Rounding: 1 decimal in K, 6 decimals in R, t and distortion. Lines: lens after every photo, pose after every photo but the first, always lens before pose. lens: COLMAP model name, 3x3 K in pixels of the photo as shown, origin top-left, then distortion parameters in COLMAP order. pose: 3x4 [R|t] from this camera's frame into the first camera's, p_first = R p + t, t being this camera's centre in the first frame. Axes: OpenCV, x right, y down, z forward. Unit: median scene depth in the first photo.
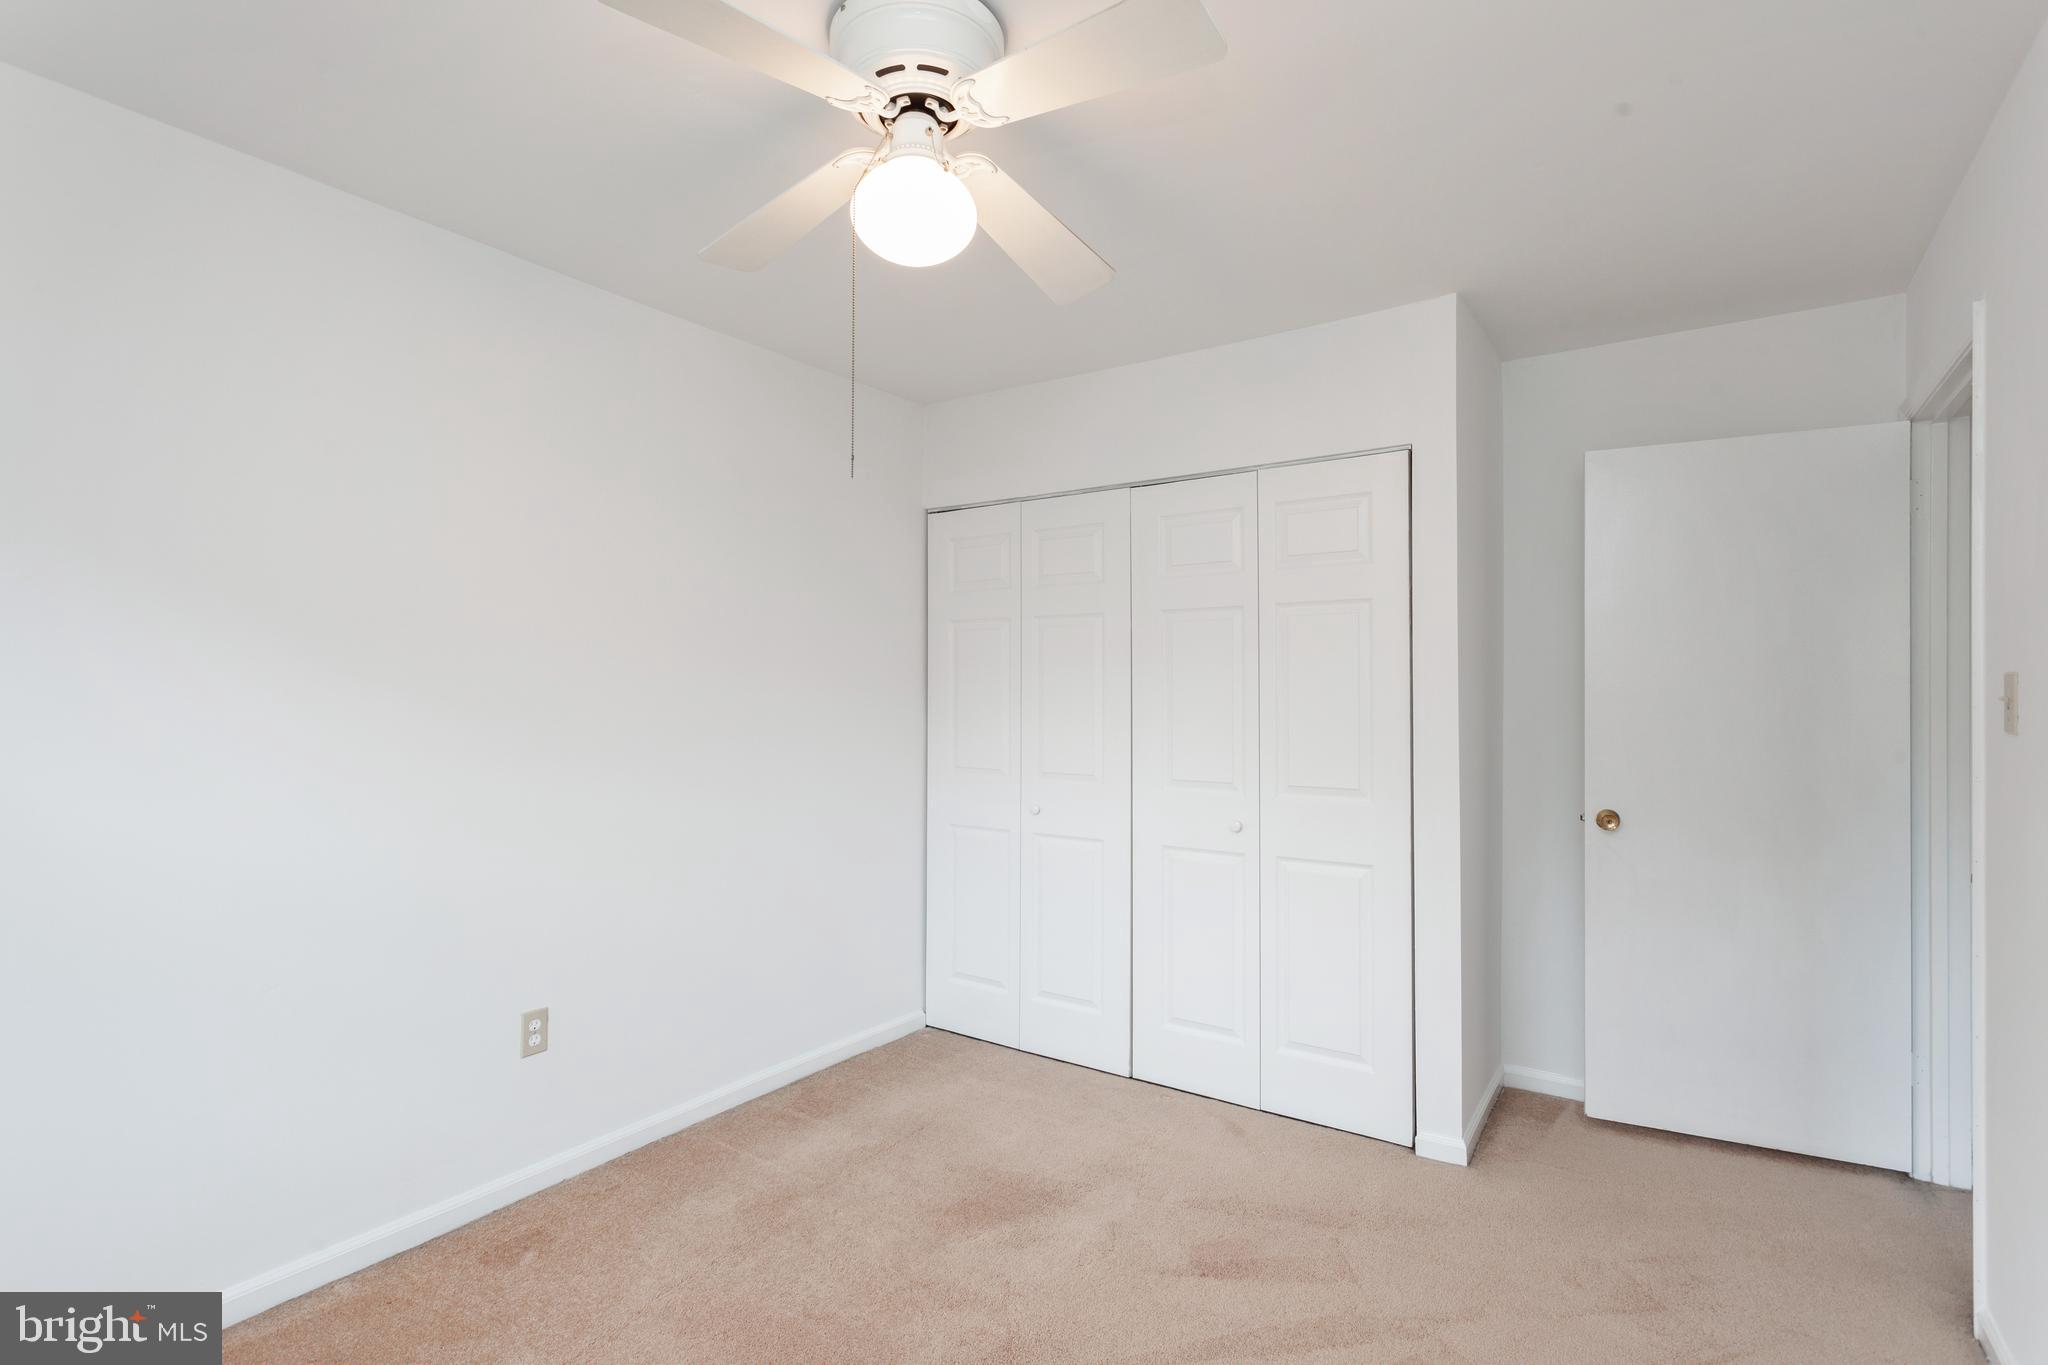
lens RADIAL K [[974.2, 0, 1065.8], [0, 974.2, 691.1], [0, 0, 1]] dist [0.003160, -0.001210]
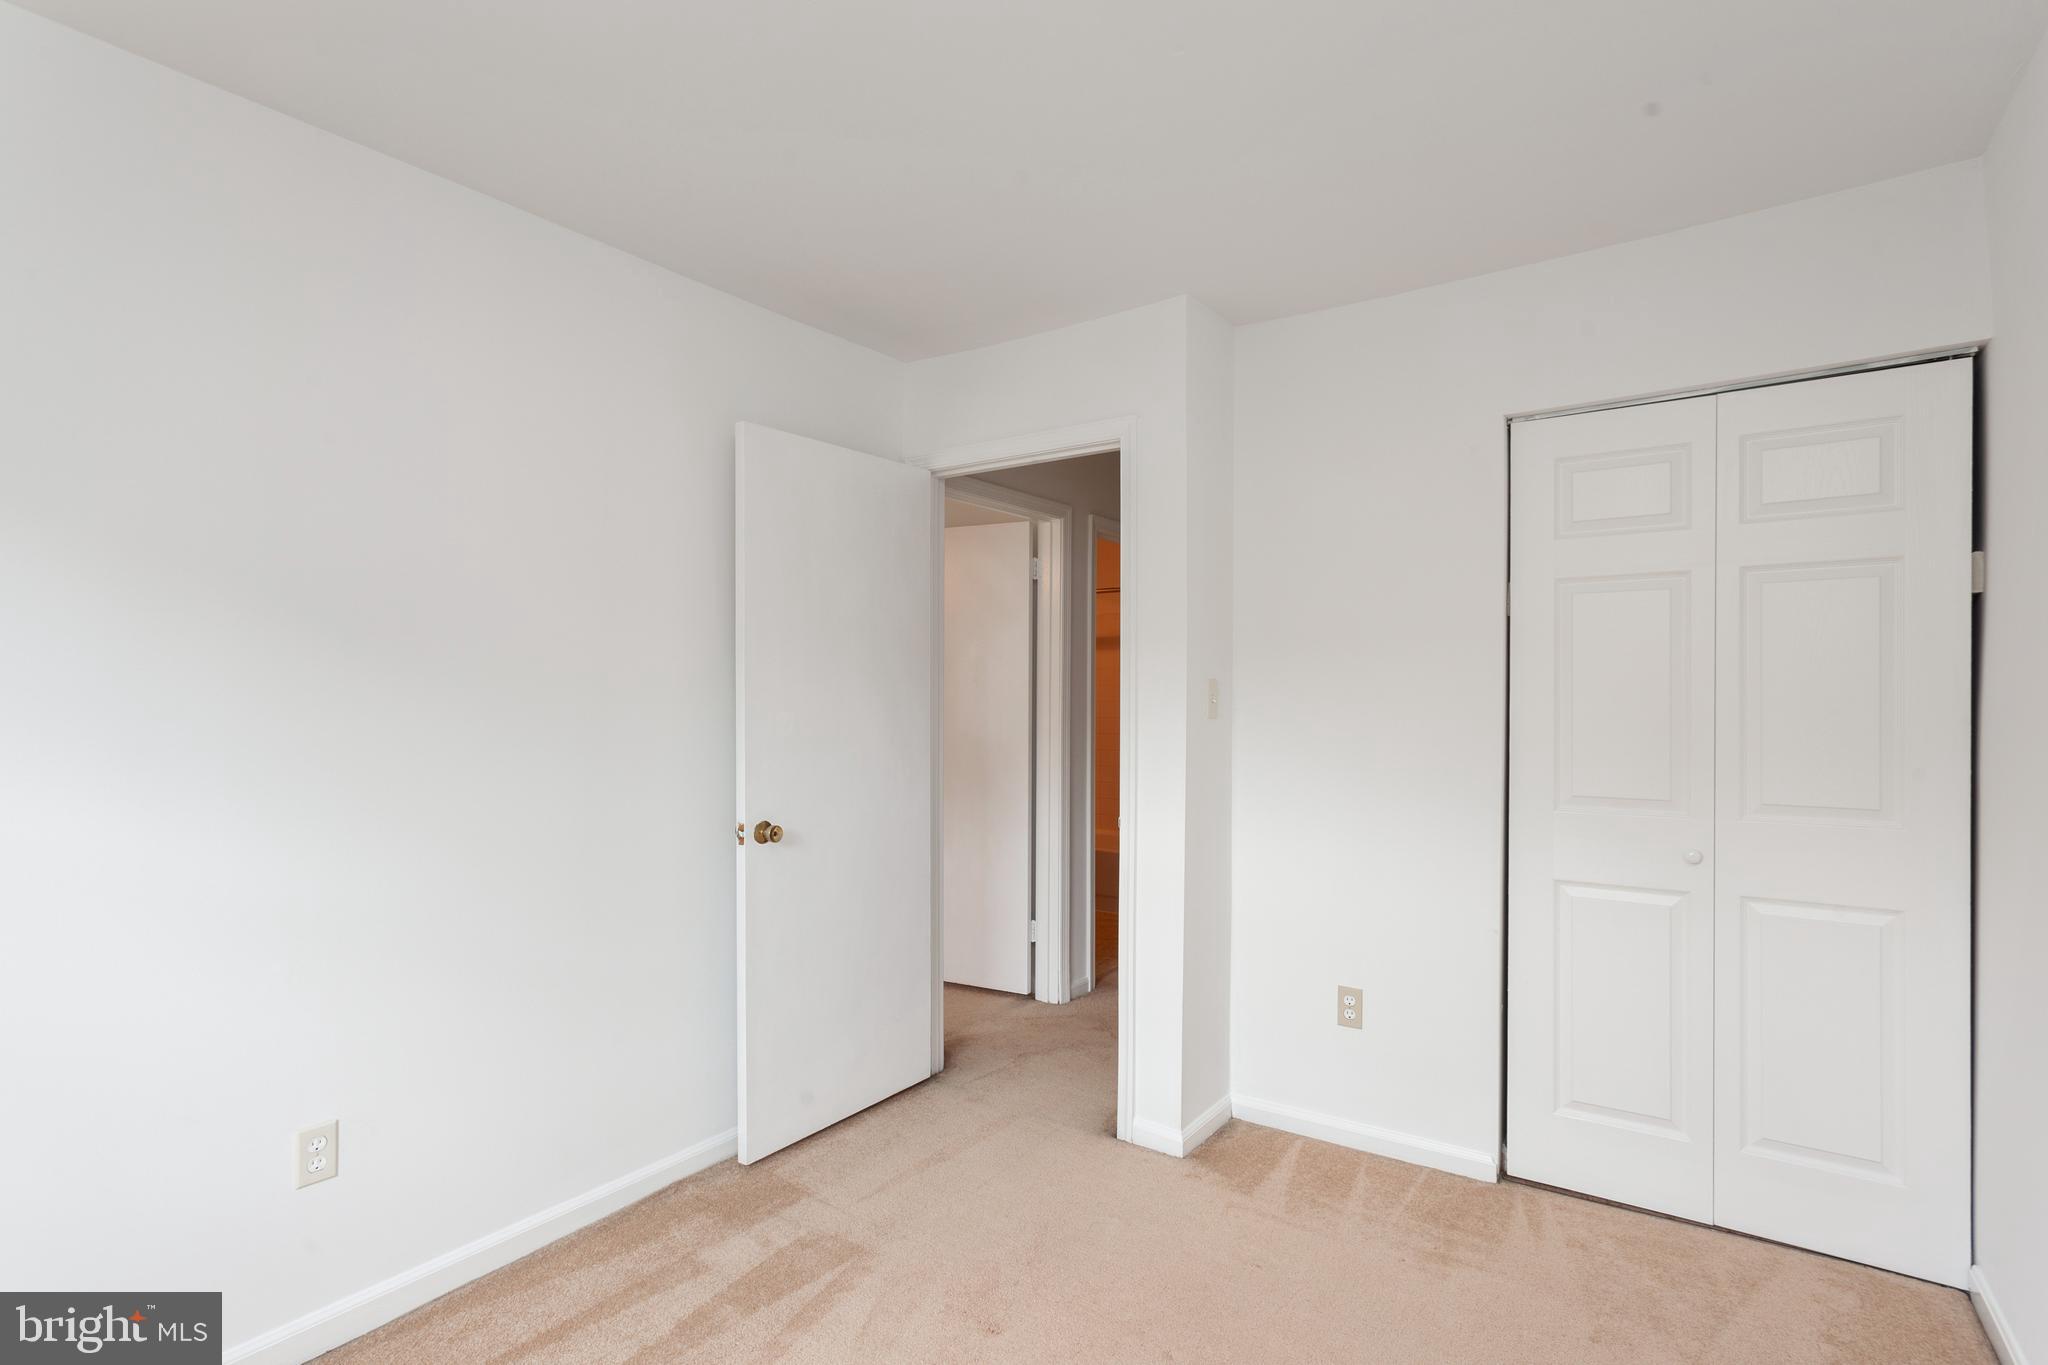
lens RADIAL K [[974.2, 0, 1022.4], [0, 974.2, 685.2], [0, 0, 1]] dist [0.003160, -0.001210]
pose [[0.999901, -0.007937, 0.011657, -0.353848], [0.007960, 0.999966, -0.001952, 0.000176], [-0.011641, 0.002045, 0.999930, 0.236484]]
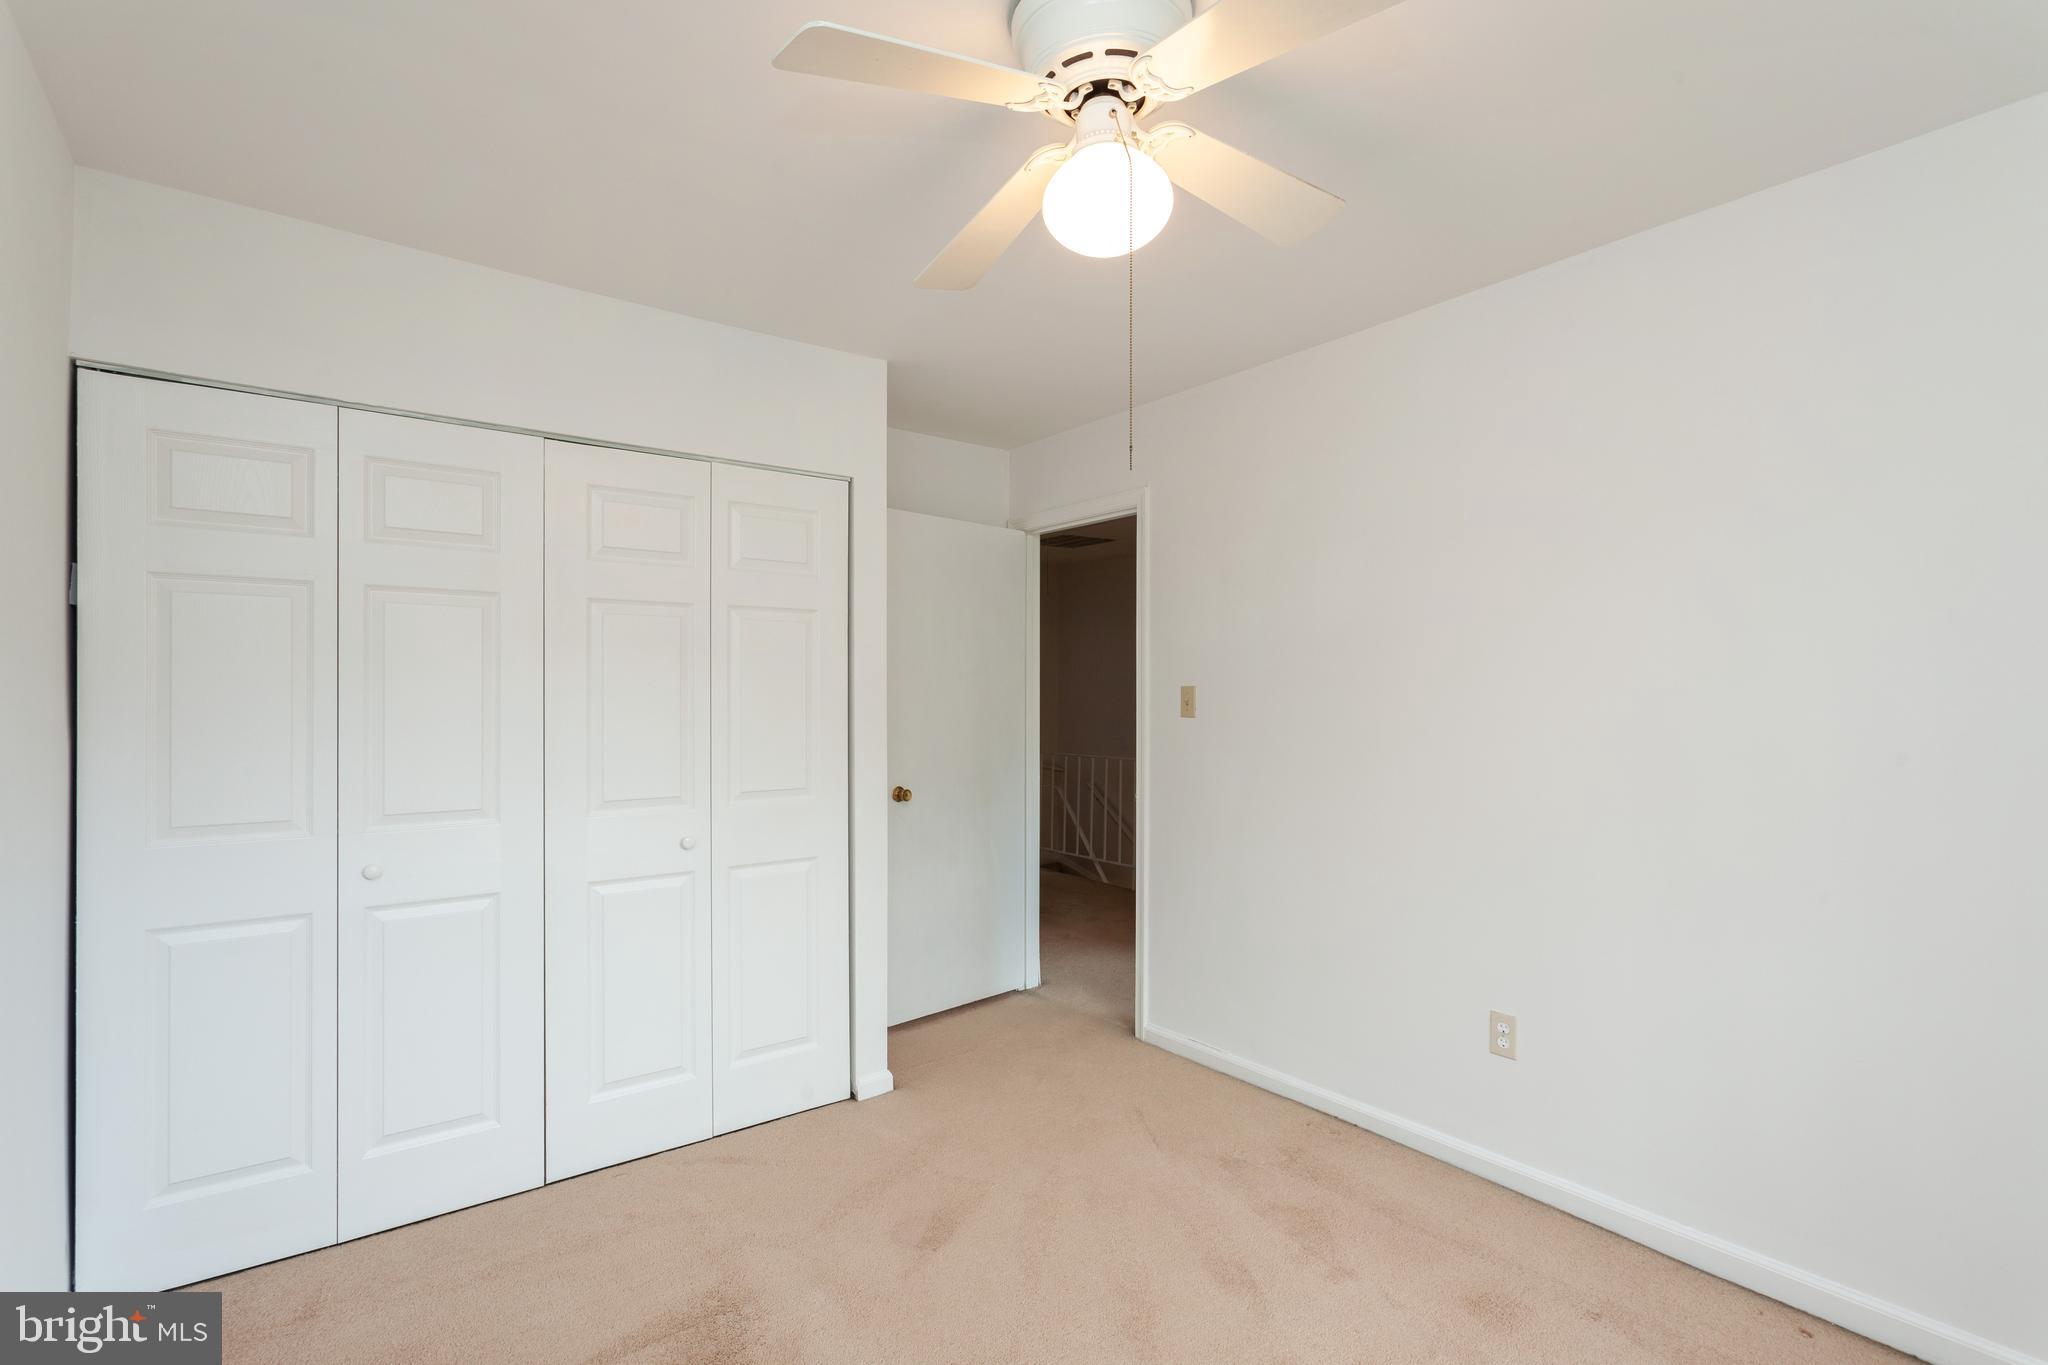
lens RADIAL K [[974.2, 0, 1044.8], [0, 974.2, 710.8], [0, 0, 1]] dist [0.003160, -0.001210]
pose [[0.306132, -0.014198, 0.951883, -0.599624], [0.000423, 0.999891, 0.014778, 0.000379], [-0.951989, -0.004122, 0.306105, 0.401501]]
